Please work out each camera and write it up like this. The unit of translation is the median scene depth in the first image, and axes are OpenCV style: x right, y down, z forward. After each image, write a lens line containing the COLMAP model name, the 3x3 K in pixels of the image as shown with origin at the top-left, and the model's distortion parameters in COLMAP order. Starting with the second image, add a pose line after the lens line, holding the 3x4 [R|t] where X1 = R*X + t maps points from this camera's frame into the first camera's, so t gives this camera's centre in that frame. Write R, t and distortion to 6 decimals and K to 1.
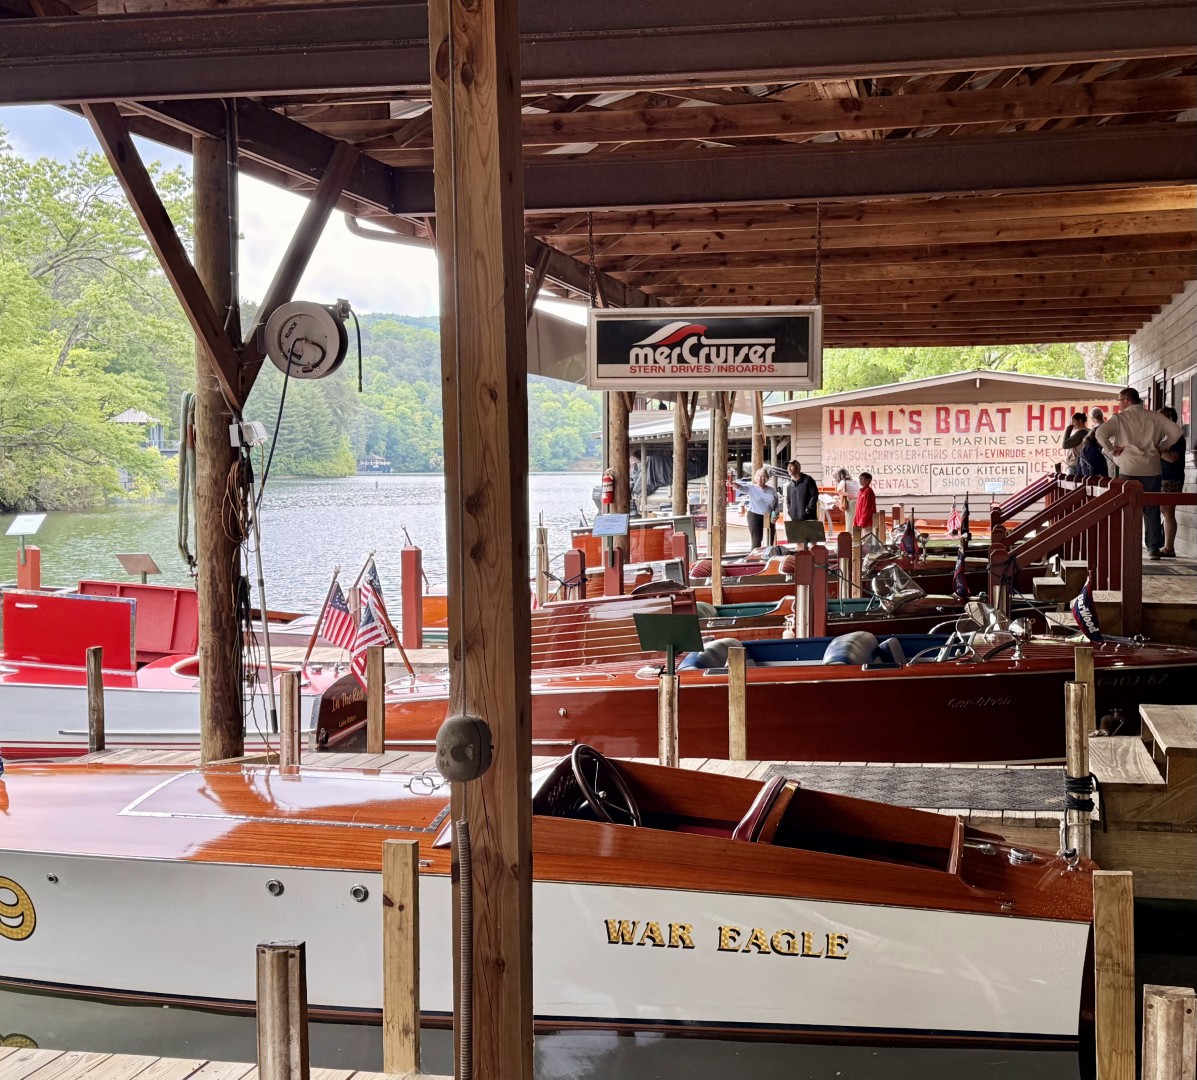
lens RADIAL K [[1479.5, 0, 721.9], [0, 1479.5, 542.2], [0, 0, 1]] dist [0.147266, -0.213933]
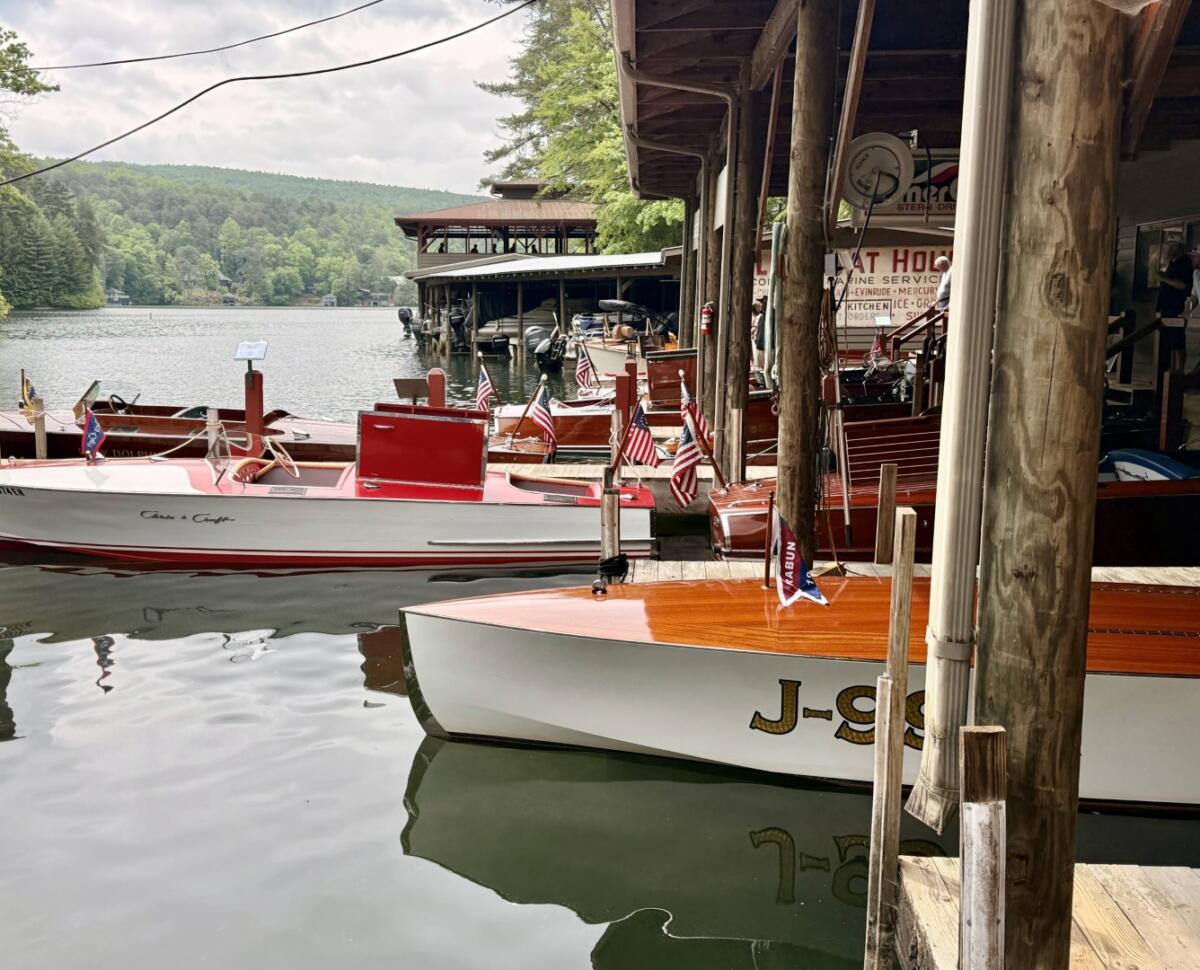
lens RADIAL K [[1246.8, 0, 568.5], [0, 1246.8, 487.1], [0, 0, 1]] dist [0.167502, -0.308637]
pose [[0.994844, -0.007981, 0.101100, -0.148275], [-0.001542, 0.995592, 0.093773, 0.000282], [-0.101403, -0.093445, 0.990447, 0.033591]]
